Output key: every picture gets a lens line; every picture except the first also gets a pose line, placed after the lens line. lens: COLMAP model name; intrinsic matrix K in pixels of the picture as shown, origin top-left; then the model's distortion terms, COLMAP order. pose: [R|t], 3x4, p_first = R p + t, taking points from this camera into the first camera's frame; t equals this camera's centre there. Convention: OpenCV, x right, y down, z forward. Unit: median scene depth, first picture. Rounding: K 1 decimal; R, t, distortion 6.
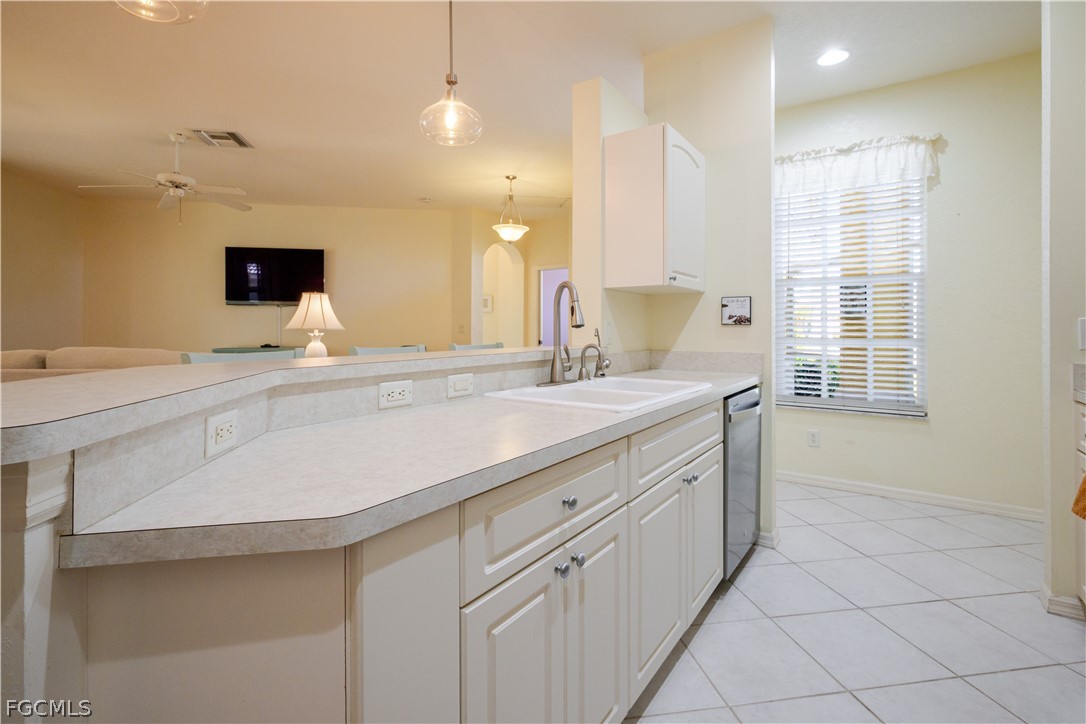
lens RADIAL K [[493.6, 0, 538.7], [0, 493.6, 326.0], [0, 0, 1]] dist [-0.001895, 0.000647]
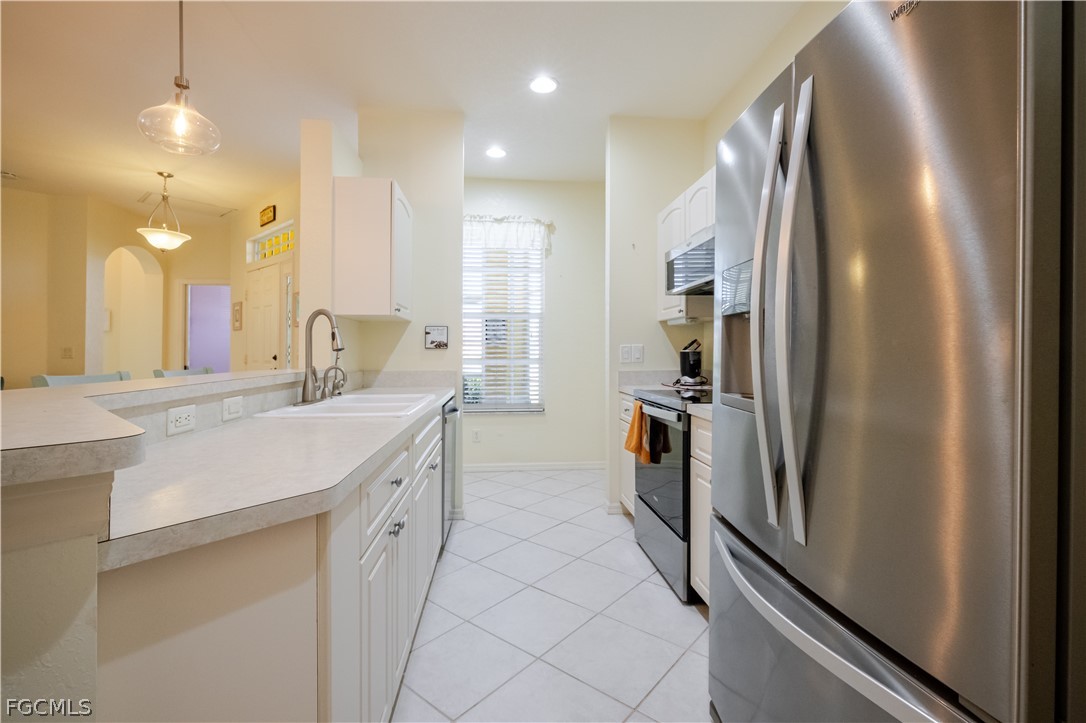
lens RADIAL K [[476.1, 0, 543.6], [0, 476.1, 351.4], [0, 0, 1]] dist [-0.001189, 0.000123]
pose [[0.754499, -0.001701, 0.656299, -0.226150], [-0.001573, 0.999989, 0.004400, -0.001062], [-0.656299, -0.004352, 0.754488, -0.109093]]
